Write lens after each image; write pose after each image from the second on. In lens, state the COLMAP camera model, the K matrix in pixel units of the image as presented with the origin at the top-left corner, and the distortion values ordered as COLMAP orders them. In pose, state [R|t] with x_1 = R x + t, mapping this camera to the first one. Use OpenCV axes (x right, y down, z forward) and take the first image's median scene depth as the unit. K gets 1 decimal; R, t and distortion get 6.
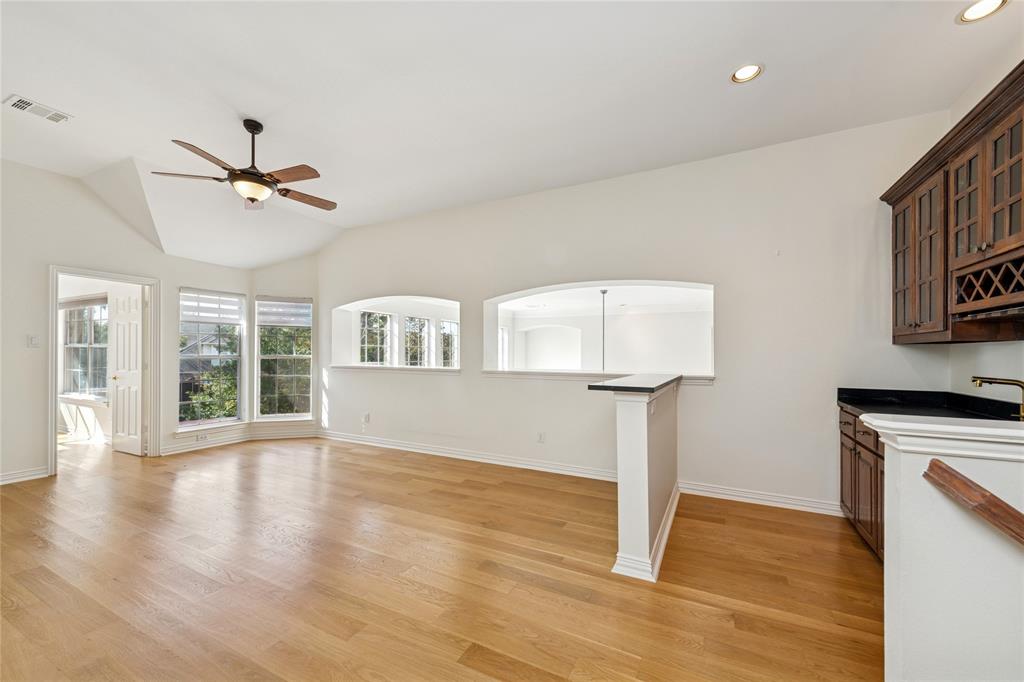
lens RADIAL K [[401.5, 0, 517.8], [0, 401.5, 355.8], [0, 0, 1]] dist [0.003985, -0.000684]
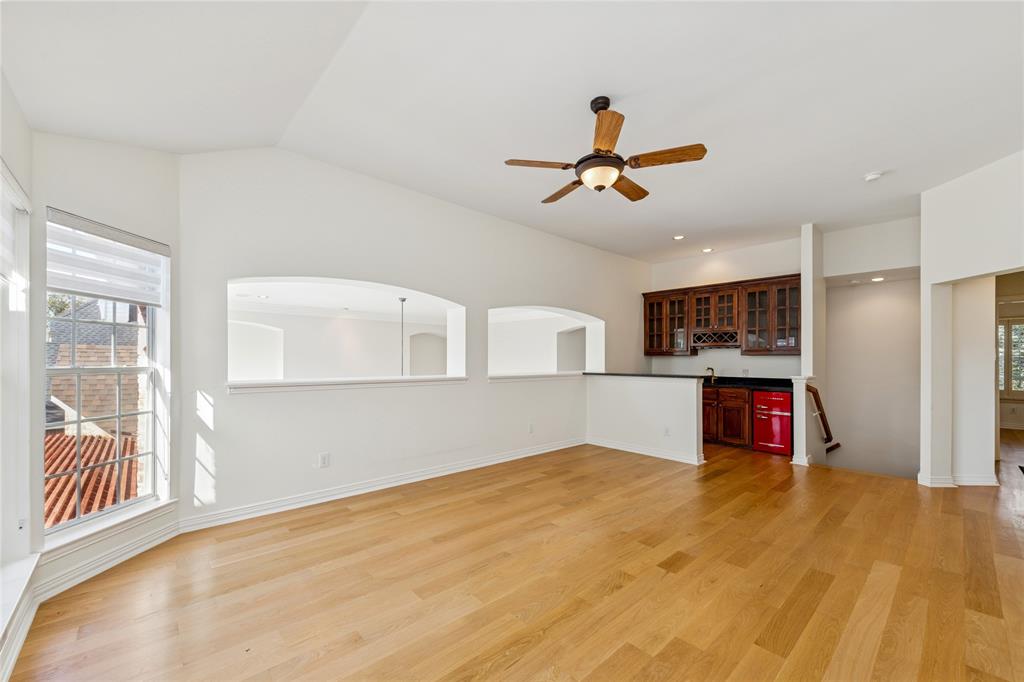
lens RADIAL K [[401.5, 0, 505.6], [0, 401.5, 356.7], [0, 0, 1]] dist [0.003985, -0.000684]
pose [[0.365968, 0.001778, 0.930626, -0.998045], [0.003526, 0.999988, -0.003297, -0.010854], [-0.930621, 0.004488, 0.365958, 0.560889]]
